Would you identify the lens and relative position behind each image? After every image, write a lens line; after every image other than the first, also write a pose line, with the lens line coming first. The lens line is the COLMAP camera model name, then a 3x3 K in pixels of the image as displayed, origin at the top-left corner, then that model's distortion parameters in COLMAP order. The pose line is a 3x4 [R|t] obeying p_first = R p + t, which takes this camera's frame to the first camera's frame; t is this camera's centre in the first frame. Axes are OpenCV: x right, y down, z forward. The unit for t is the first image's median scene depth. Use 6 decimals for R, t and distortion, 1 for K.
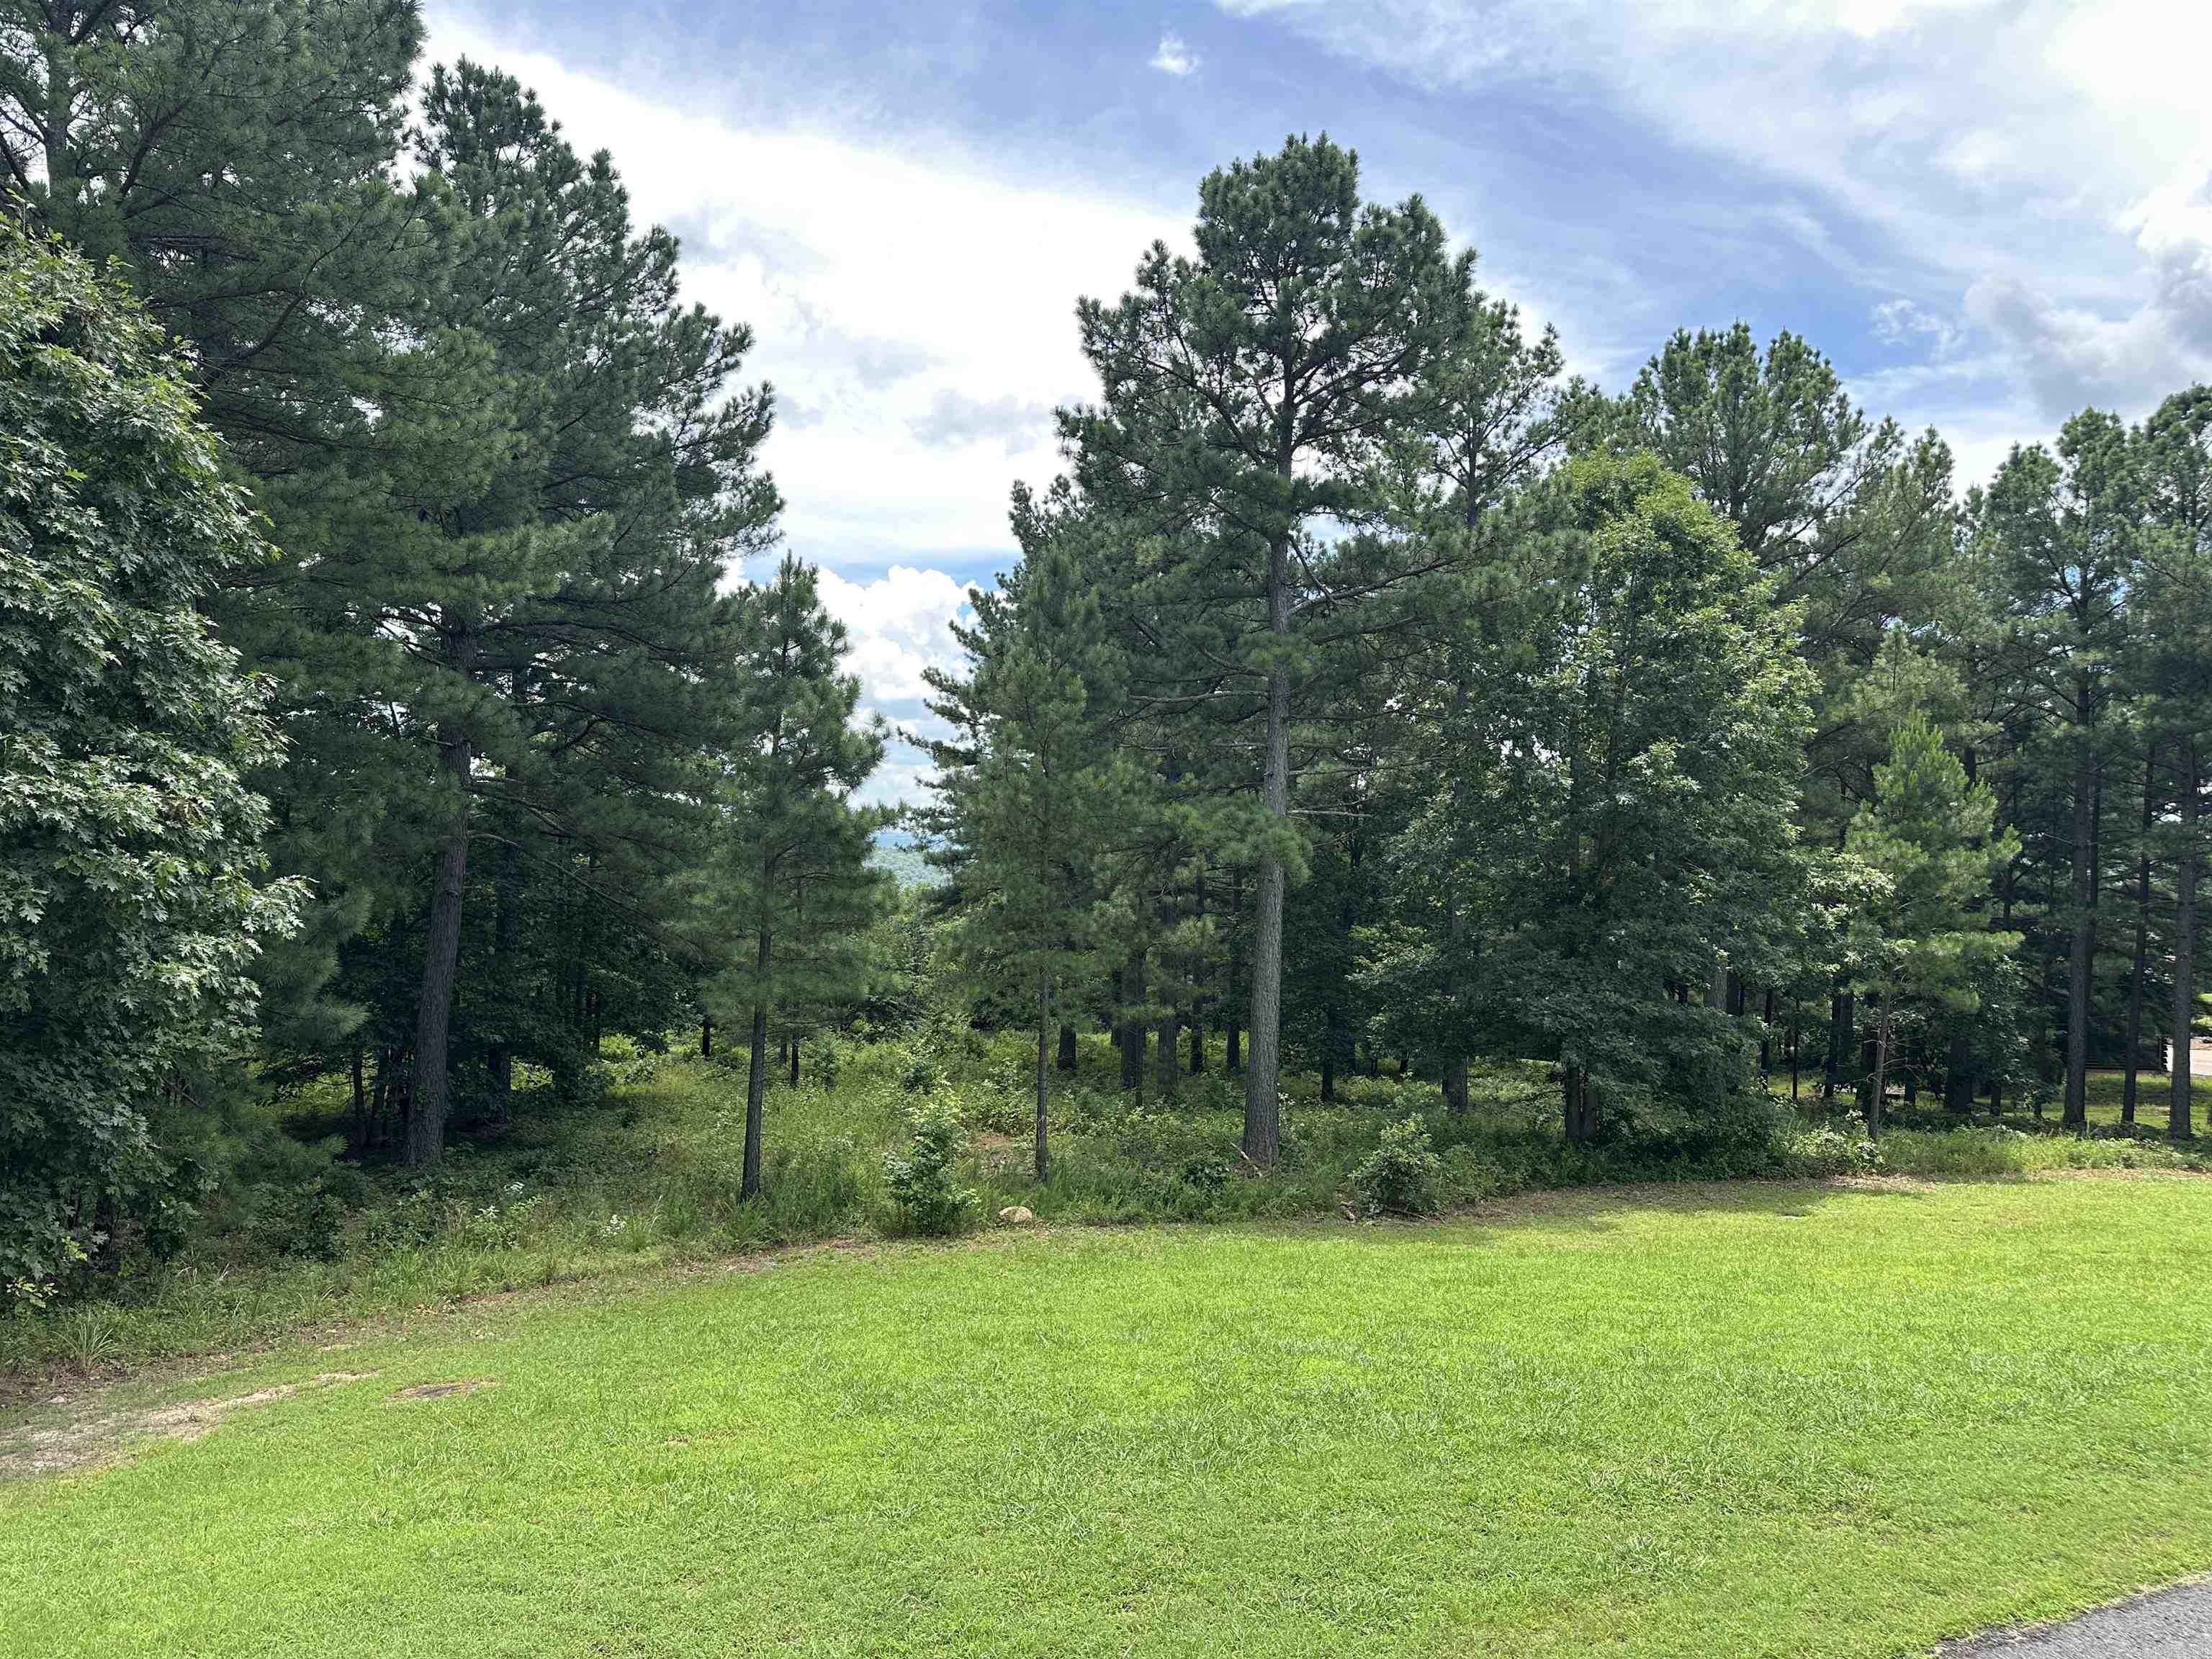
lens RADIAL K [[1549.5, 0, 1116.4], [0, 1549.5, 818.0], [0, 0, 1]] dist [0.063732, -0.072412]
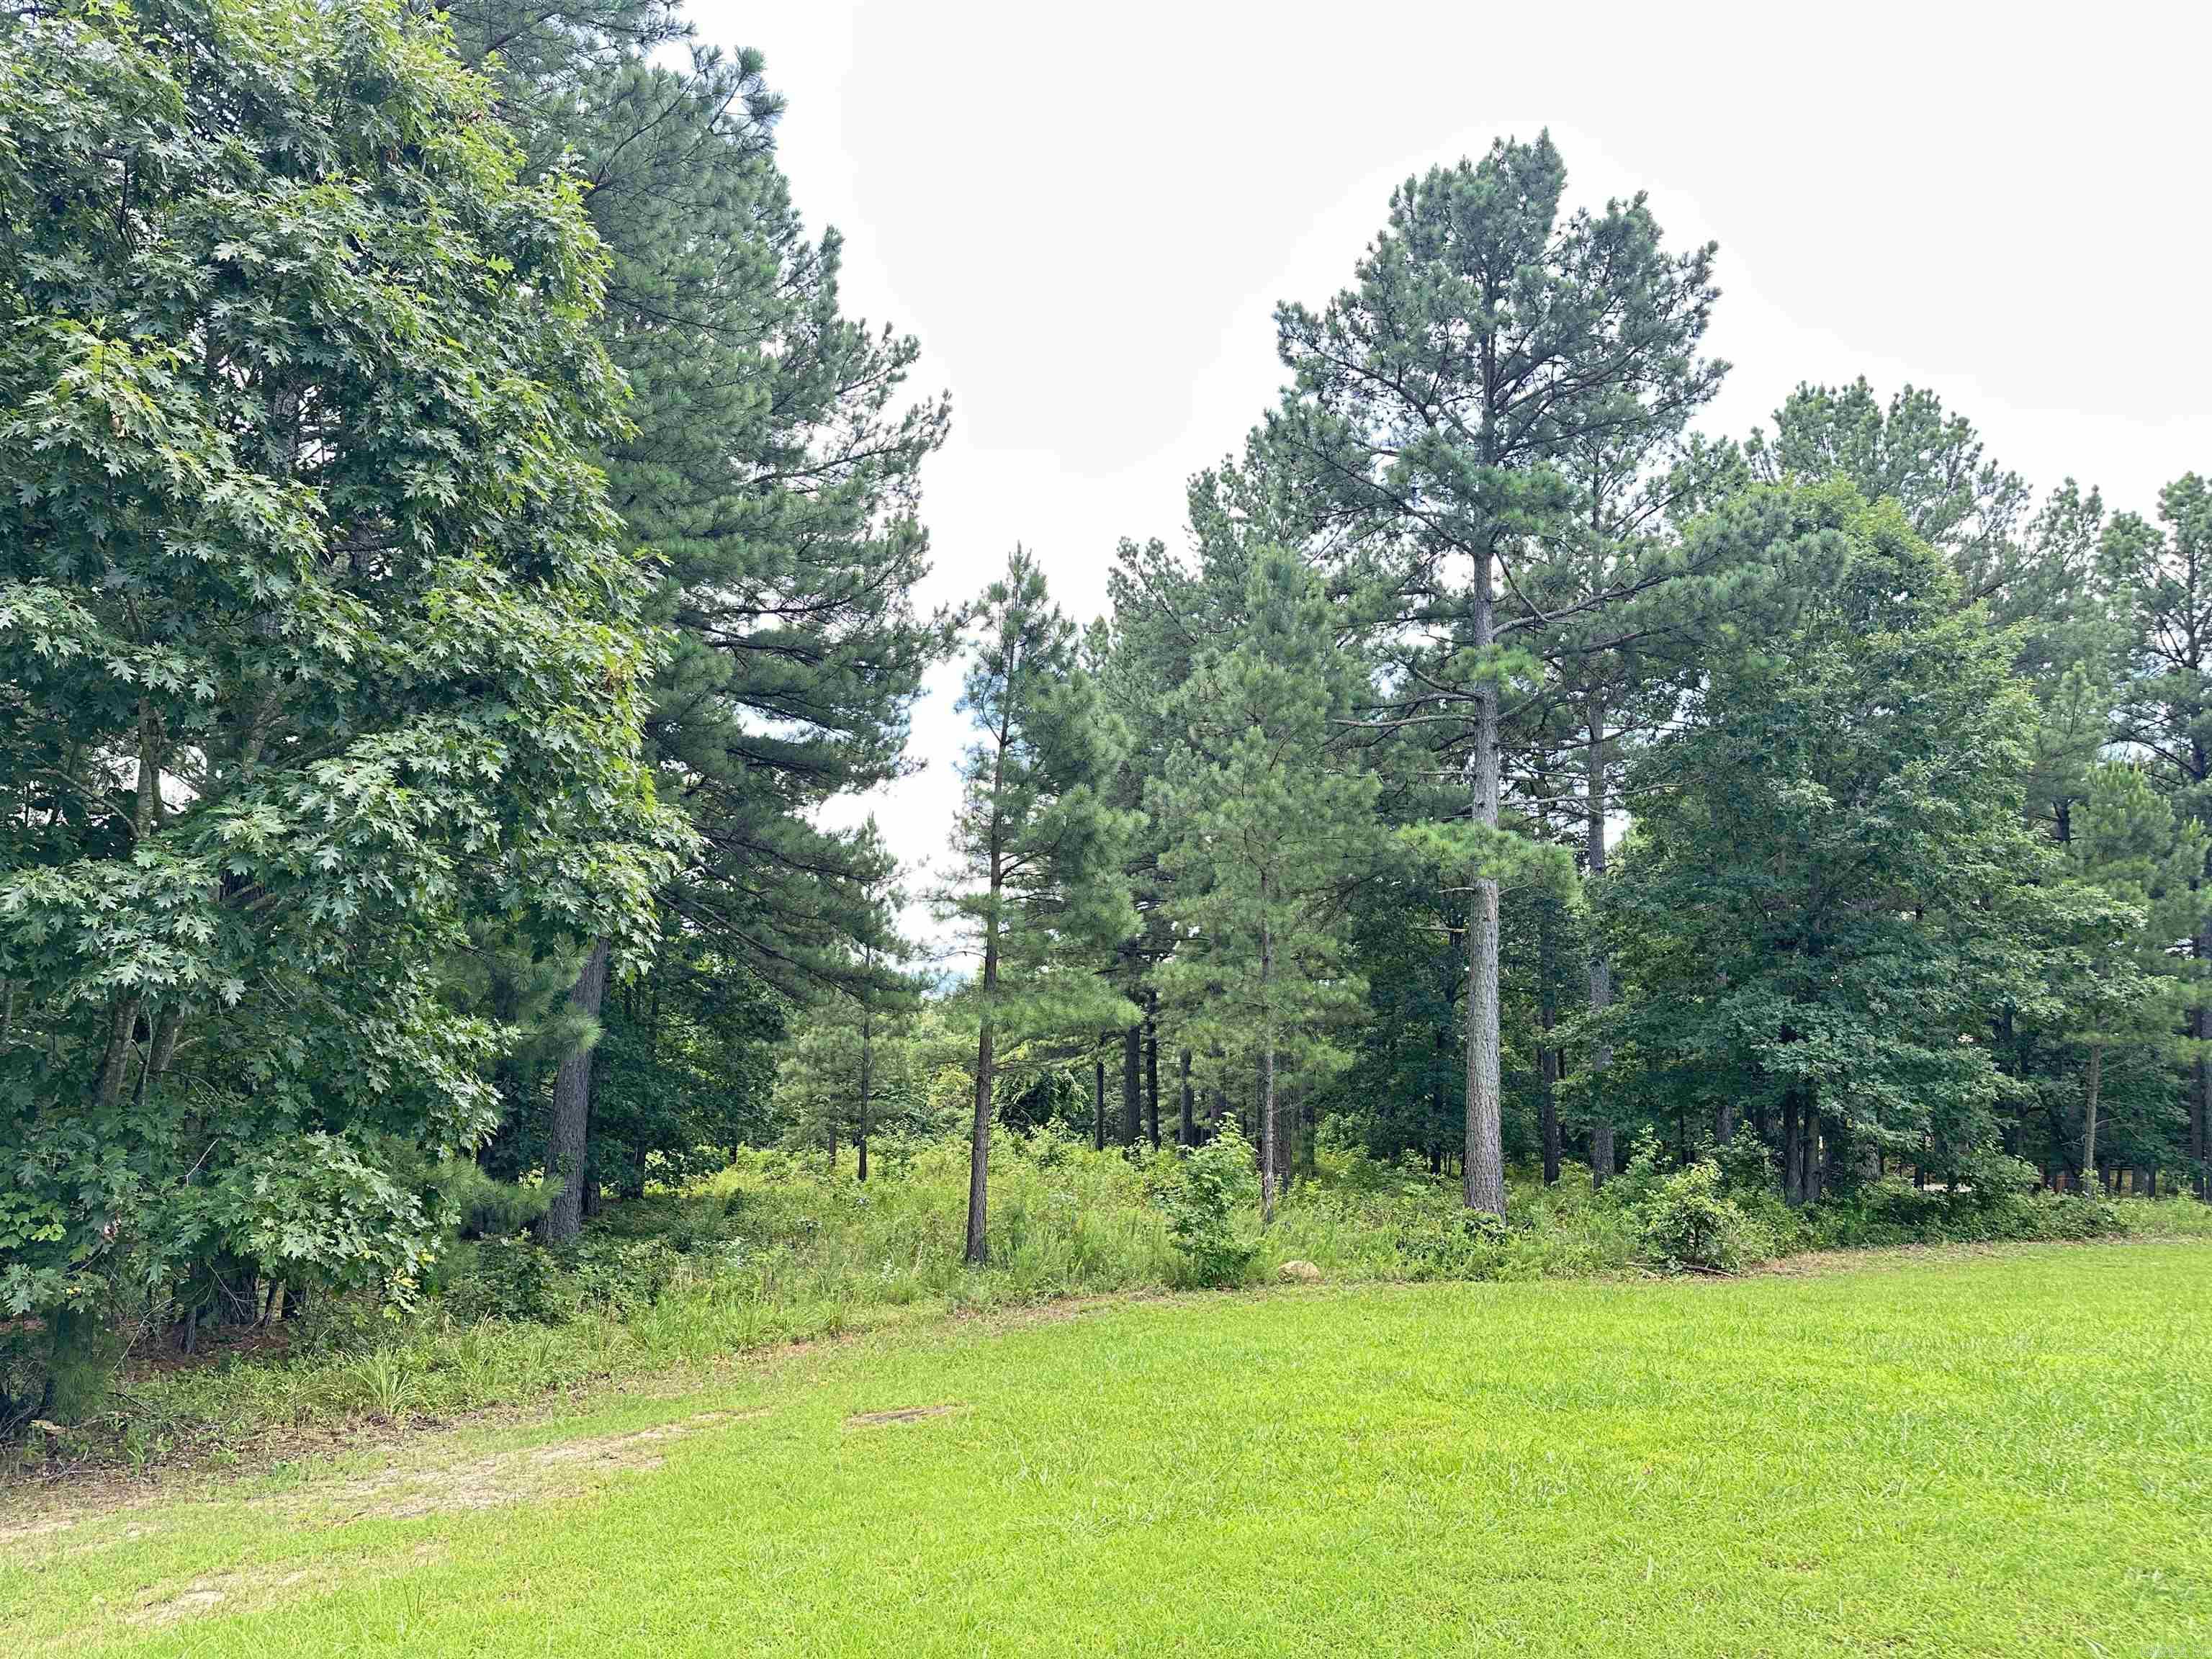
lens RADIAL K [[1549.5, 0, 1093.5], [0, 1549.5, 821.5], [0, 0, 1]] dist [0.063732, -0.072412]
pose [[0.999336, -0.007202, 0.035708, -0.171207], [0.010418, 0.995822, -0.090714, 0.066135], [-0.034905, 0.091026, 0.995237, 0.087212]]
